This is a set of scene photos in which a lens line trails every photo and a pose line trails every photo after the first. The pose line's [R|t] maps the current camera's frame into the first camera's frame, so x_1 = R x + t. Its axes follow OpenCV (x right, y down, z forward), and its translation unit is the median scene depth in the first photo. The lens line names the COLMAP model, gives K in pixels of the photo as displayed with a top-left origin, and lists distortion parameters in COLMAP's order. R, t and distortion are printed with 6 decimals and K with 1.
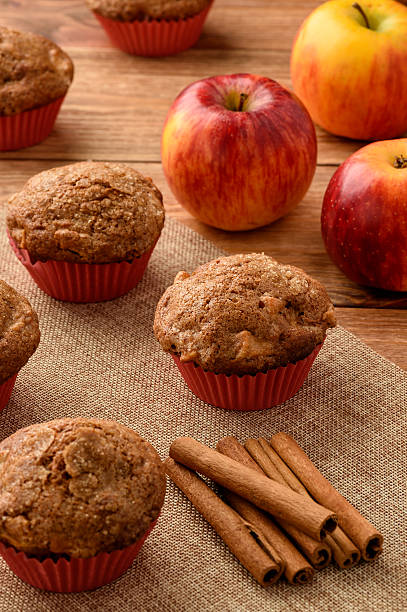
lens RADIAL K [[2283.8, 0, 199.6], [0, 2283.8, 304.3], [0, 0, 1]] dist [0.195733, 0.000000]
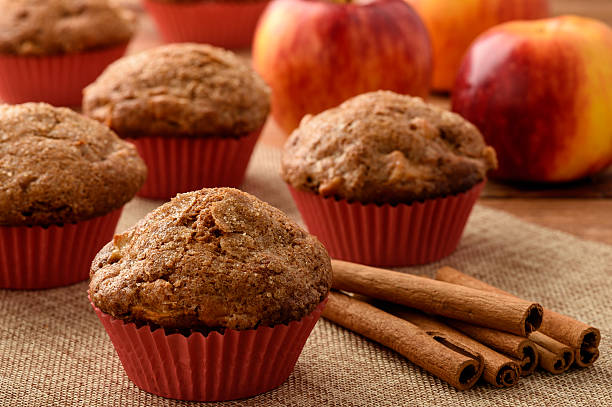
lens RADIAL K [[2283.8, 0, 311.5], [0, 2283.8, 205.6], [0, 0, 1]] dist [0.195733, 0.000000]
pose [[0.993024, -0.000754, 0.117909, -0.114272], [0.039757, 0.943562, -0.328801, 0.316087], [-0.111007, 0.331195, 0.937010, 0.237157]]
